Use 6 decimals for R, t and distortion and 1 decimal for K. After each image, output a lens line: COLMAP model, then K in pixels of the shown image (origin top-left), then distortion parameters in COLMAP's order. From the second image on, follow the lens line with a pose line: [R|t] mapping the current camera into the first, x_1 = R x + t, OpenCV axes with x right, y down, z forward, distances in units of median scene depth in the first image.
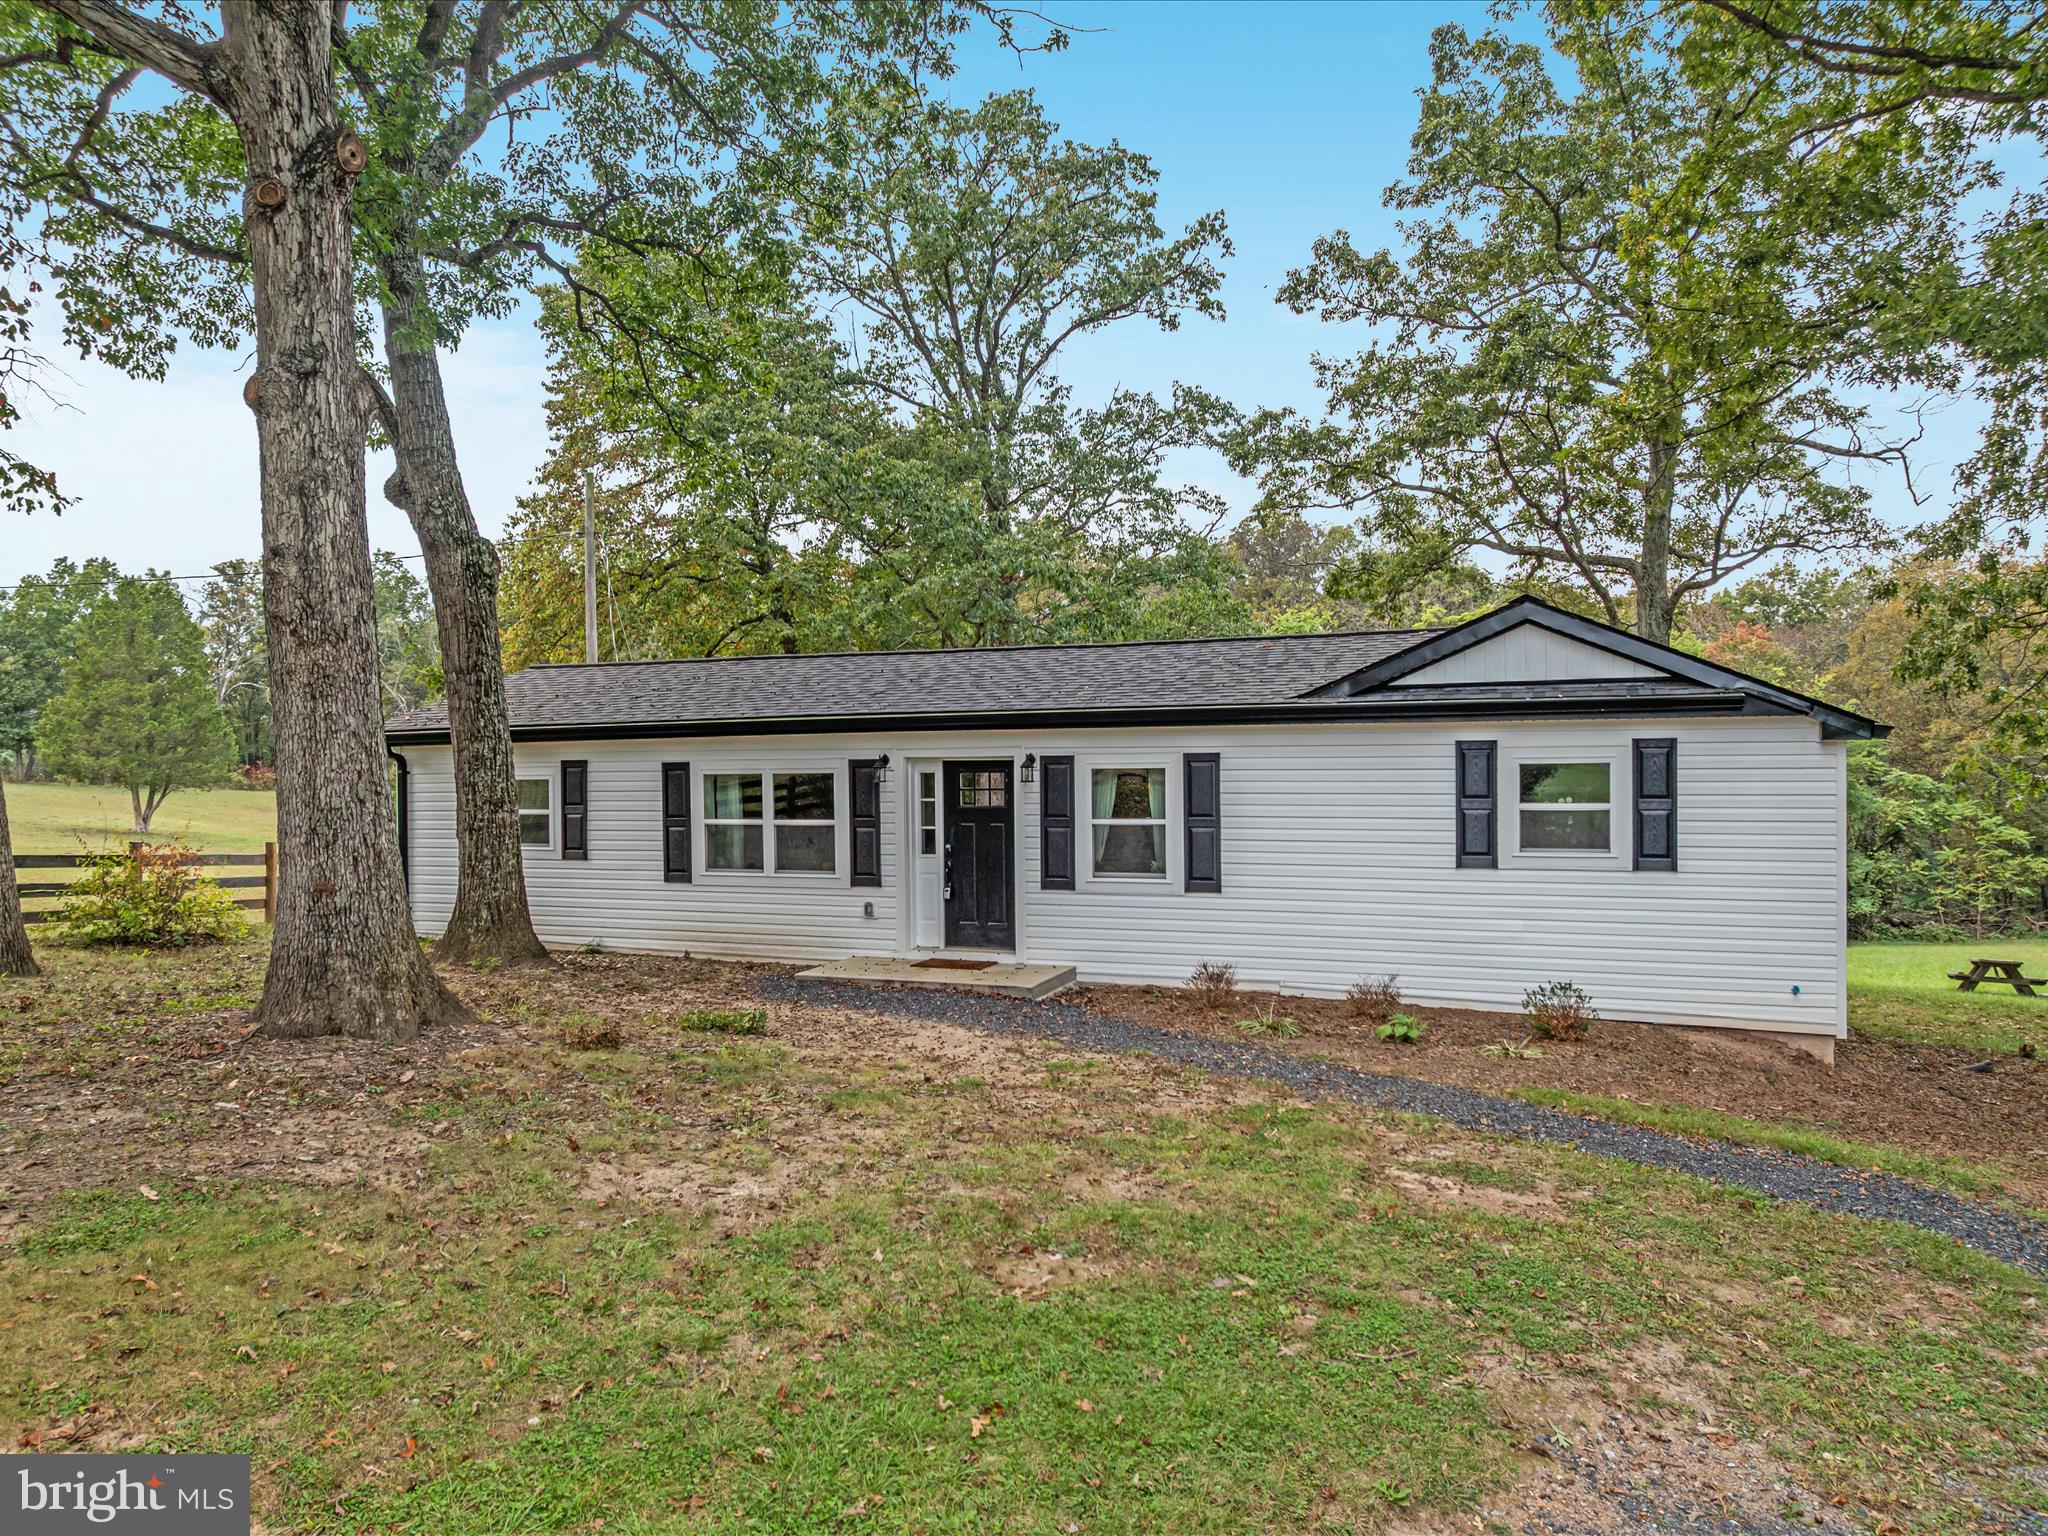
lens RADIAL K [[1427.8, 0, 1043.4], [0, 1427.8, 761.0], [0, 0, 1]] dist [-0.027987, -0.008607]
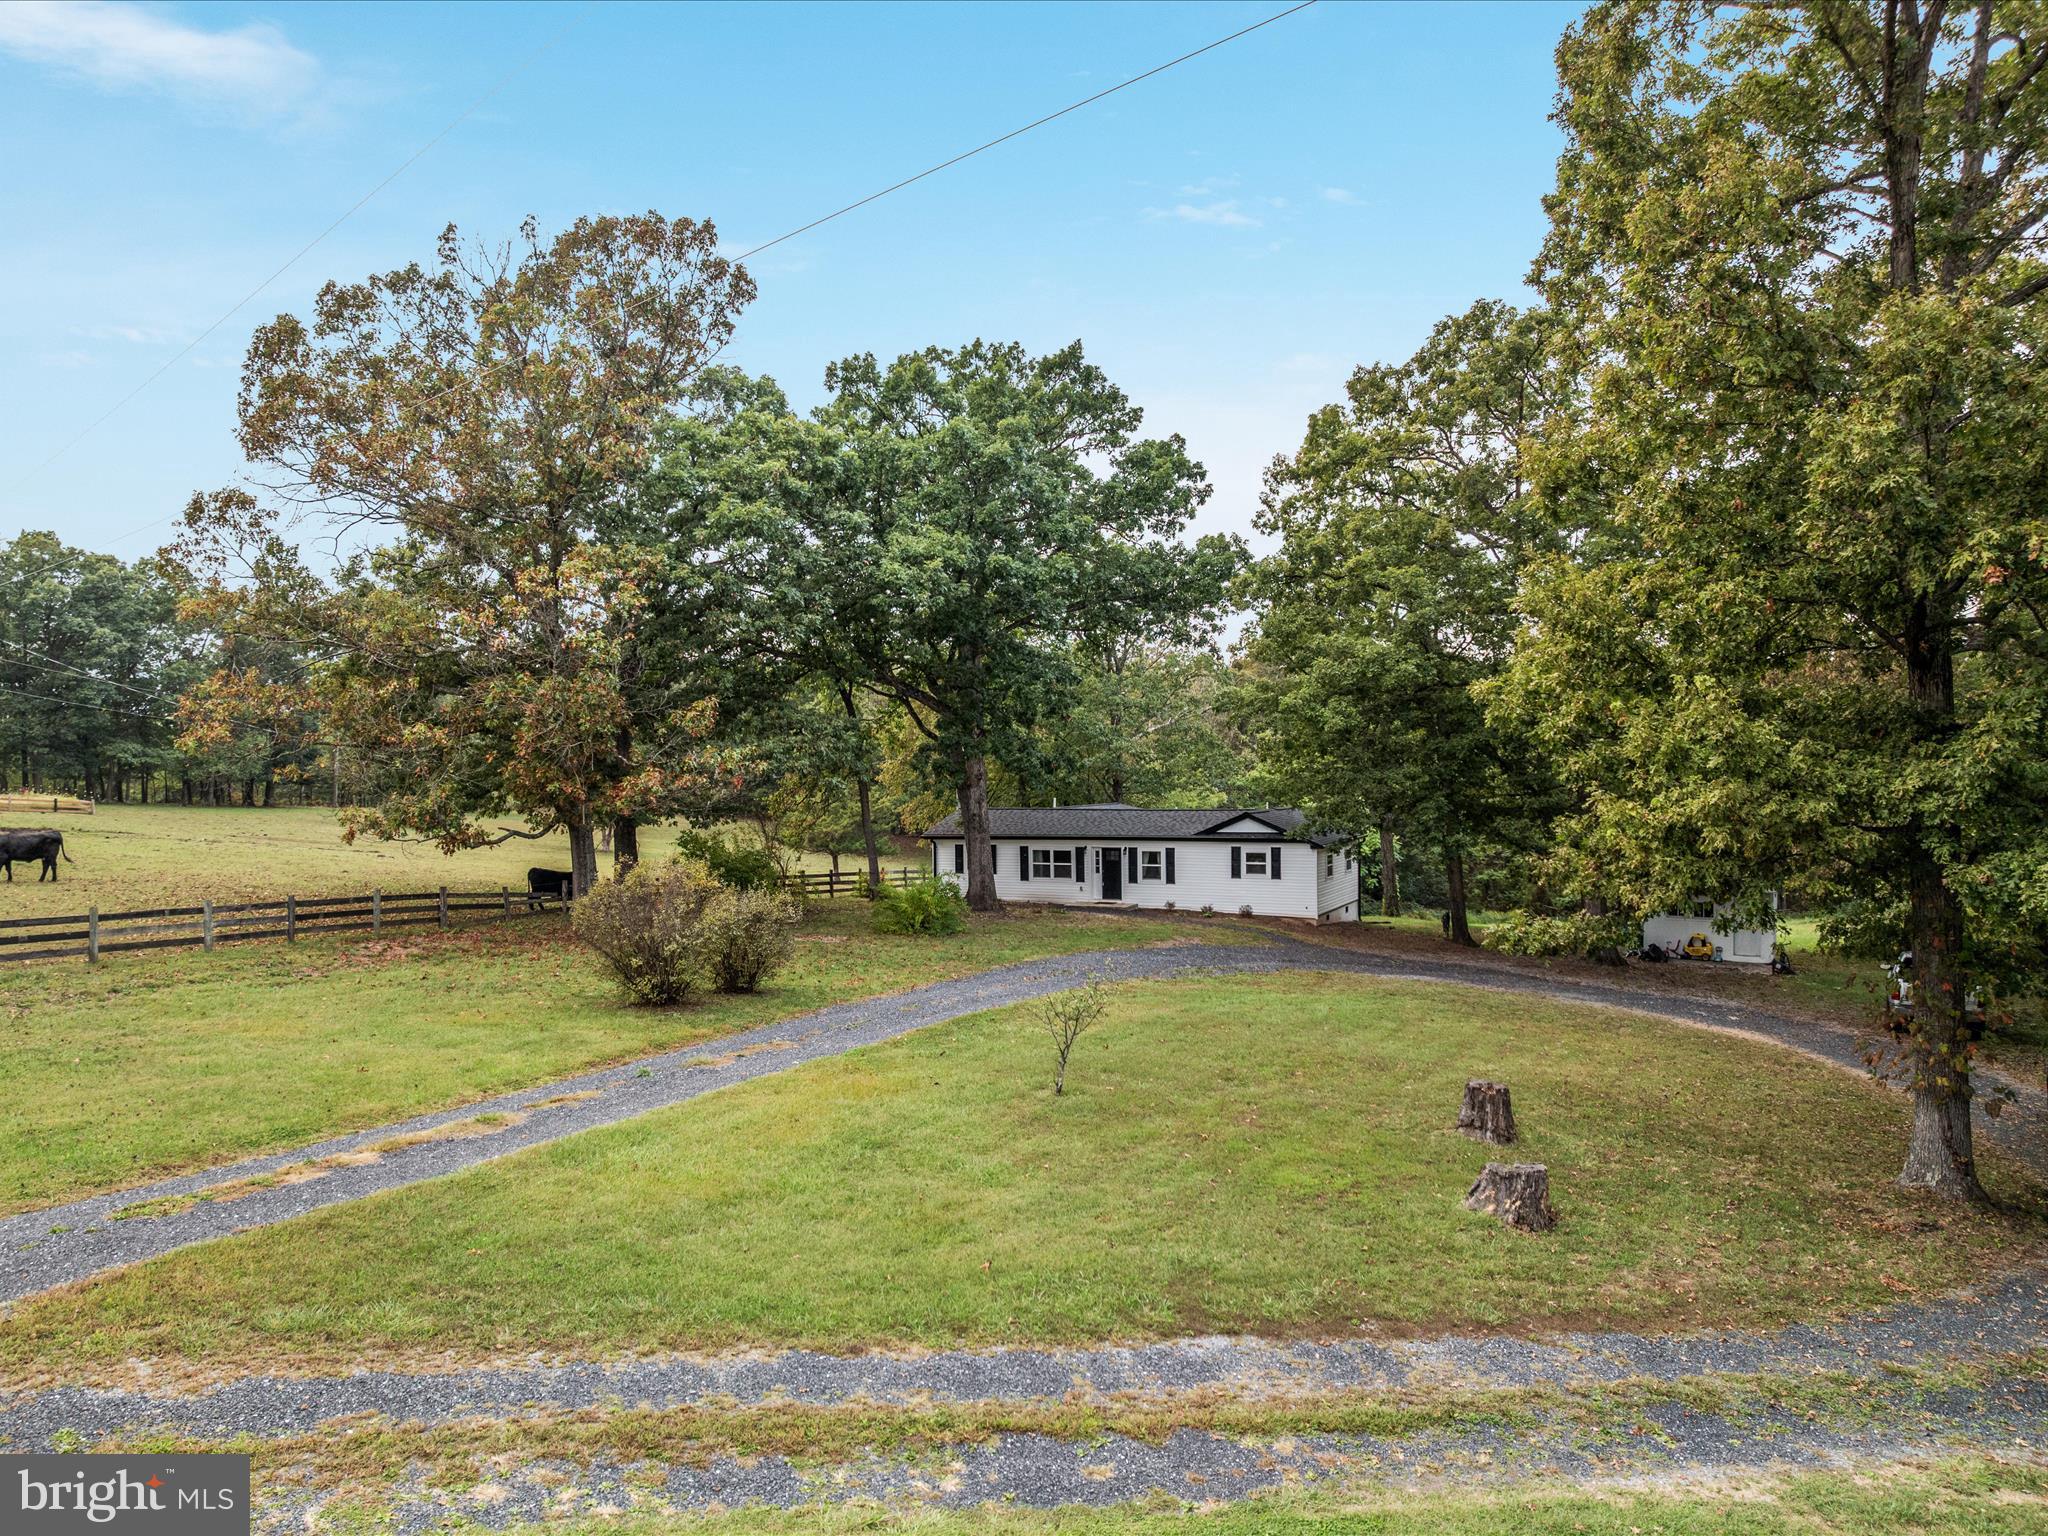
lens RADIAL K [[1538.6, 0, 993.6], [0, 1538.6, 780.3], [0, 0, 1]] dist [-0.013408, 0.016907]
pose [[0.994263, -0.001709, -0.106949, 0.077398], [0.003800, 0.999806, 0.019346, -0.255883], [0.106895, -0.019642, 0.994076, -3.011785]]
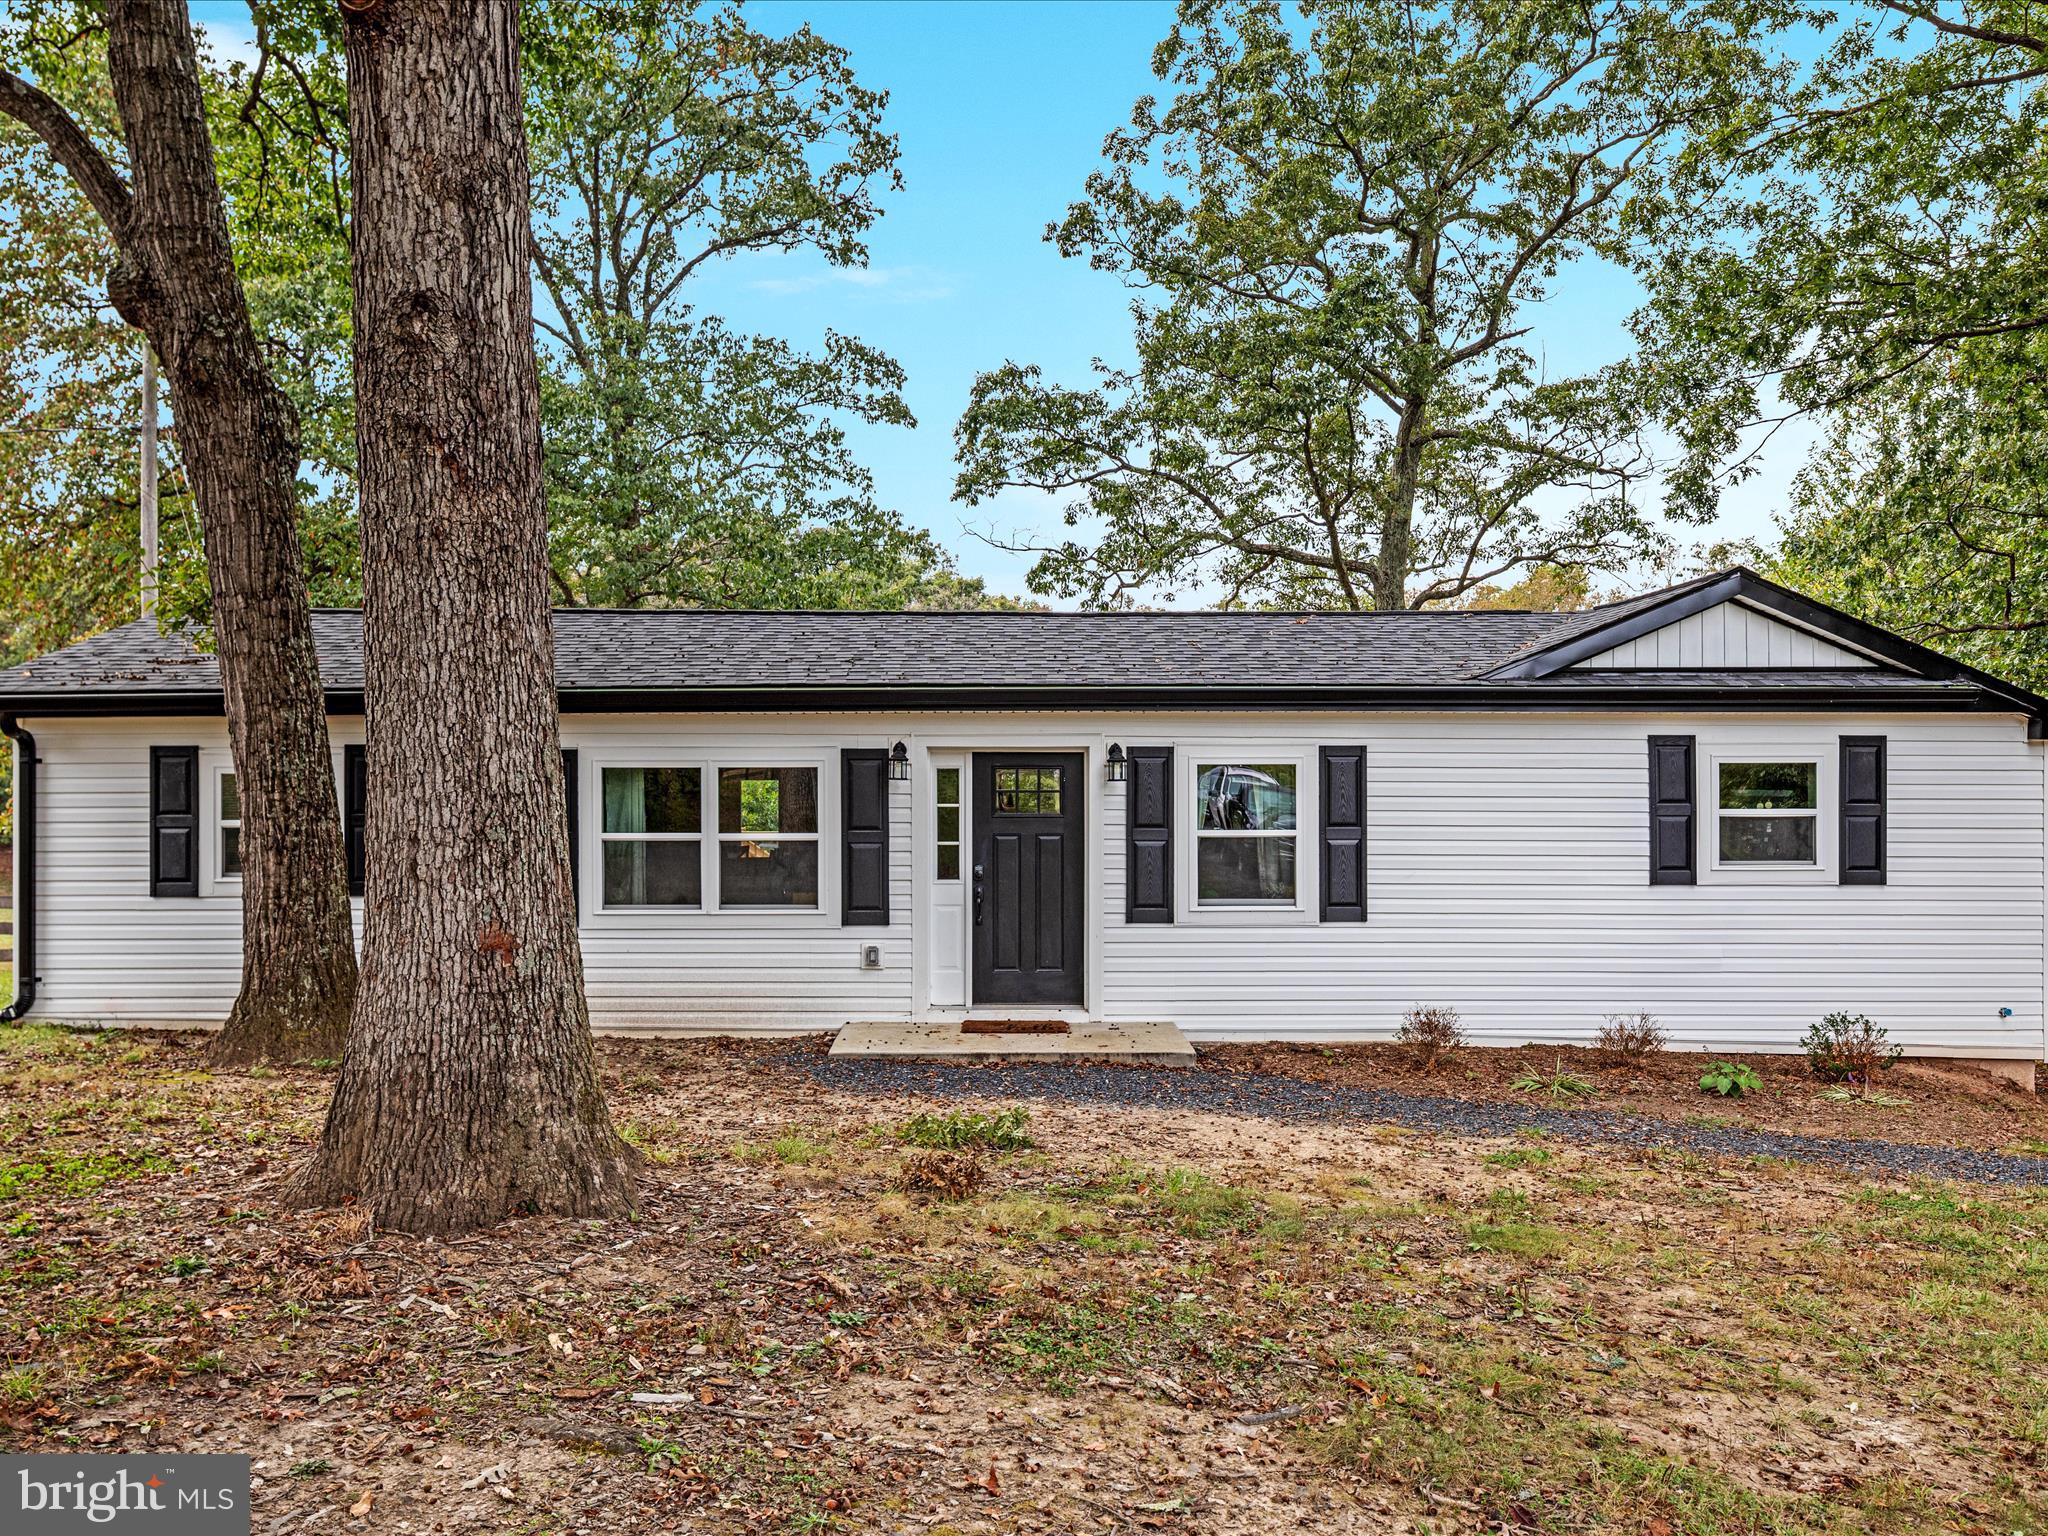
lens RADIAL K [[1538.6, 0, 982.1], [0, 1538.6, 785.4], [0, 0, 1]] dist [-0.013408, 0.016907]
pose [[0.928608, 0.010692, 0.370907, -0.373770], [-0.009860, 0.999943, -0.004137, 0.020866], [-0.370930, 0.000184, 0.928661, 0.263884]]
